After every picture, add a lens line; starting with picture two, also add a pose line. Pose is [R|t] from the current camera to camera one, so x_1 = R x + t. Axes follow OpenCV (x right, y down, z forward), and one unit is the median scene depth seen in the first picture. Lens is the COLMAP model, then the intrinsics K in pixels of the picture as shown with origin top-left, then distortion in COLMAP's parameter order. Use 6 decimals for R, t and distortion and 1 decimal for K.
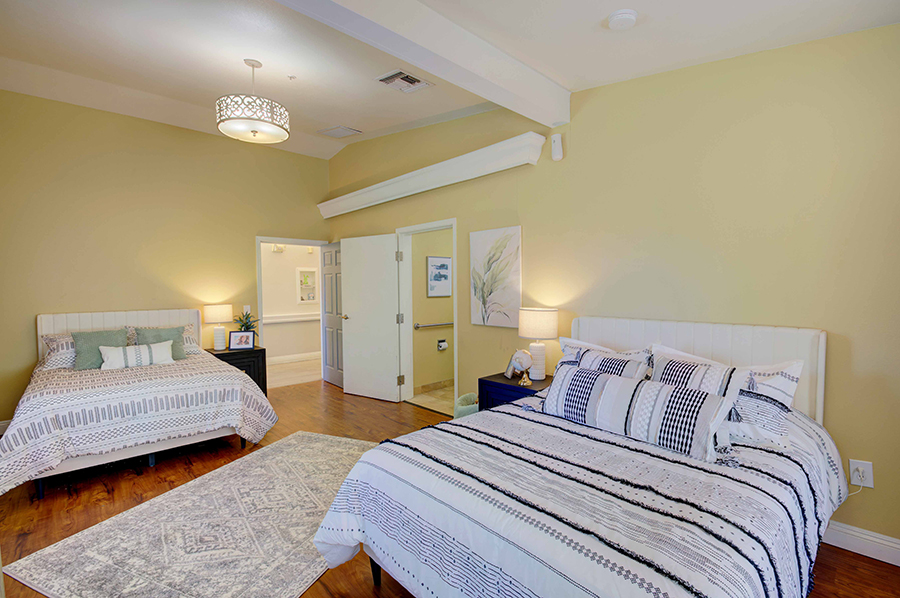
lens RADIAL K [[406.5, 0, 450.0], [0, 406.5, 299.0], [0, 0, 1]] dist [-0.000974, -0.000668]
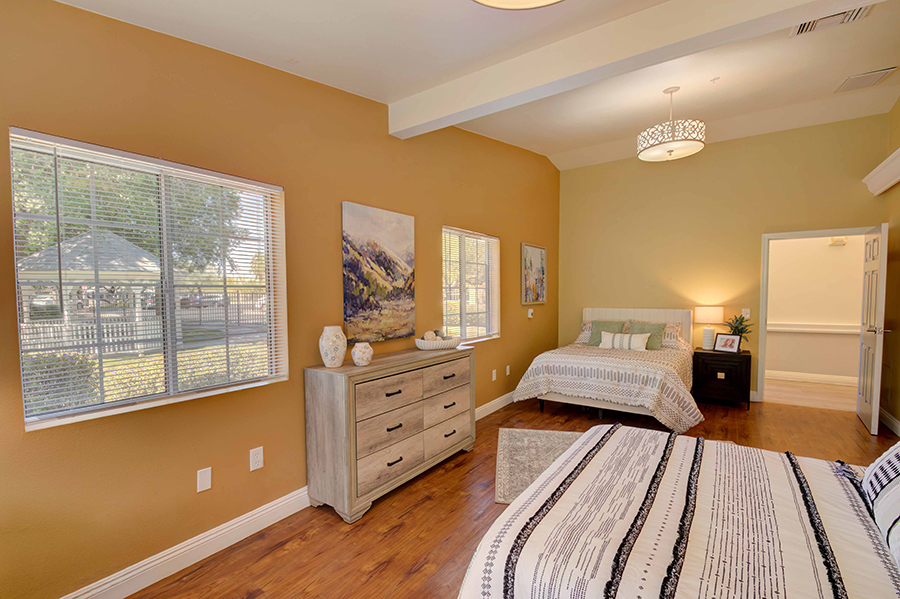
lens RADIAL K [[422.7, 0, 448.4], [0, 422.7, 310.2], [0, 0, 1]] dist [-0.001153, -0.000151]
pose [[0.231588, 0.050579, -0.971498, 0.473007], [-0.029230, 0.998558, 0.045020, -0.008563], [0.972375, 0.017971, 0.232733, 0.128860]]
